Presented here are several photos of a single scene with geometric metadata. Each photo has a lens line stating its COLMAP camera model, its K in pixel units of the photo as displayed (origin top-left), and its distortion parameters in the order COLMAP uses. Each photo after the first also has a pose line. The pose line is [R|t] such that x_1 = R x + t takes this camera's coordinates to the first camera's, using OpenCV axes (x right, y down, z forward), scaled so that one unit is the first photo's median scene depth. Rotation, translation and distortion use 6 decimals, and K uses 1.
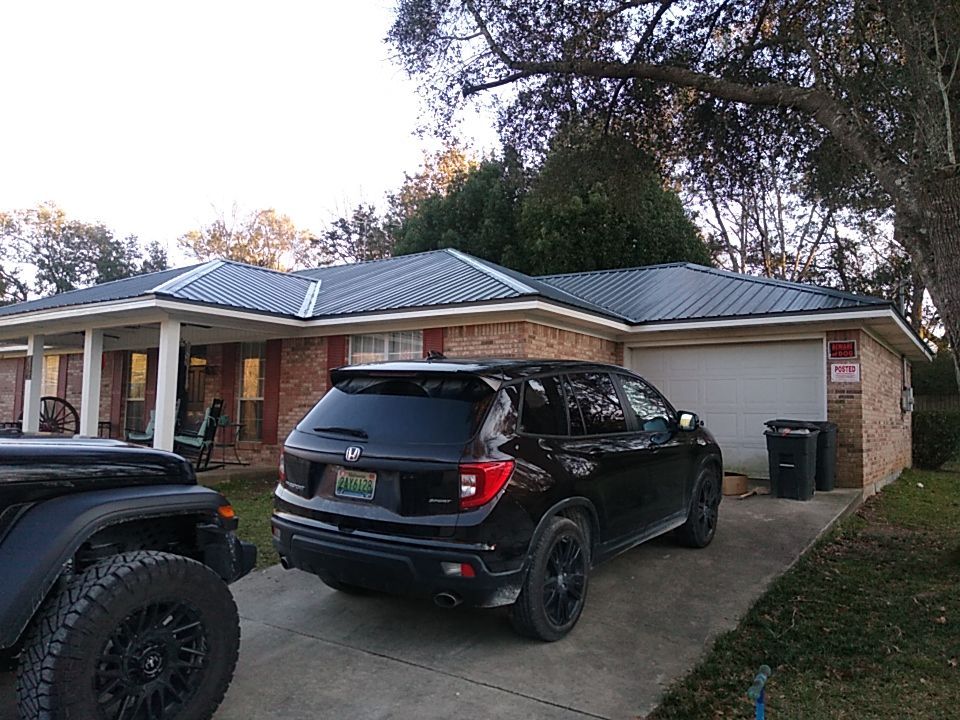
lens RADIAL K [[677.6, 0, 480.0], [0, 677.6, 360.0], [0, 0, 1]] dist [0.059946, -0.060284]
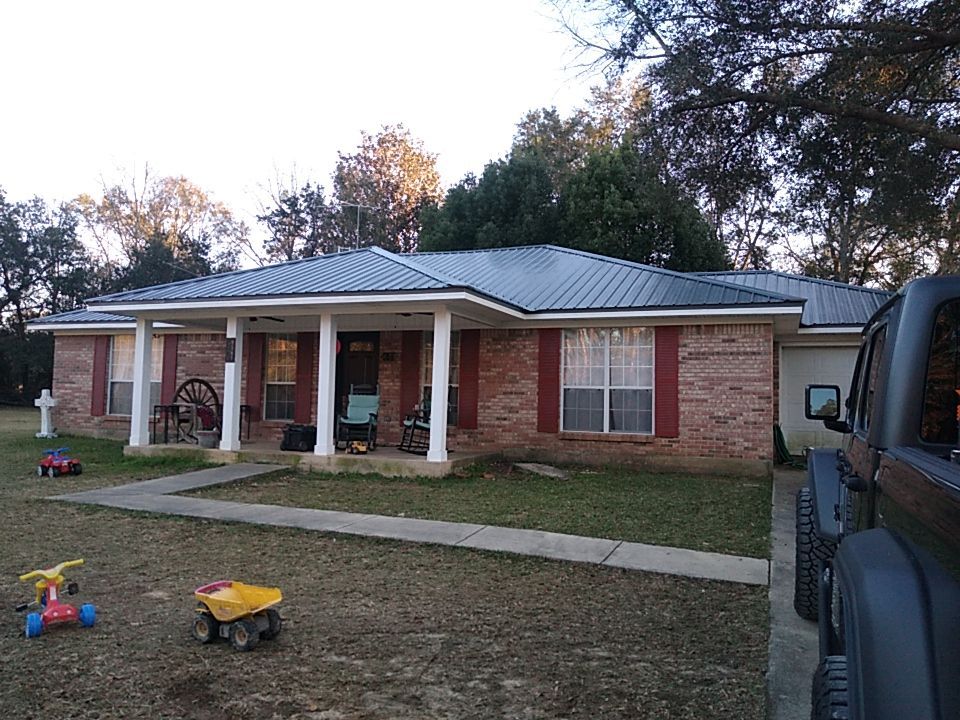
lens RADIAL K [[677.6, 0, 480.0], [0, 677.6, 360.0], [0, 0, 1]] dist [0.059946, -0.060284]
pose [[0.979728, 0.023131, 0.198994, -0.503527], [-0.027325, 0.999458, 0.018358, -0.002527], [-0.198462, -0.023423, 0.979829, -0.027341]]
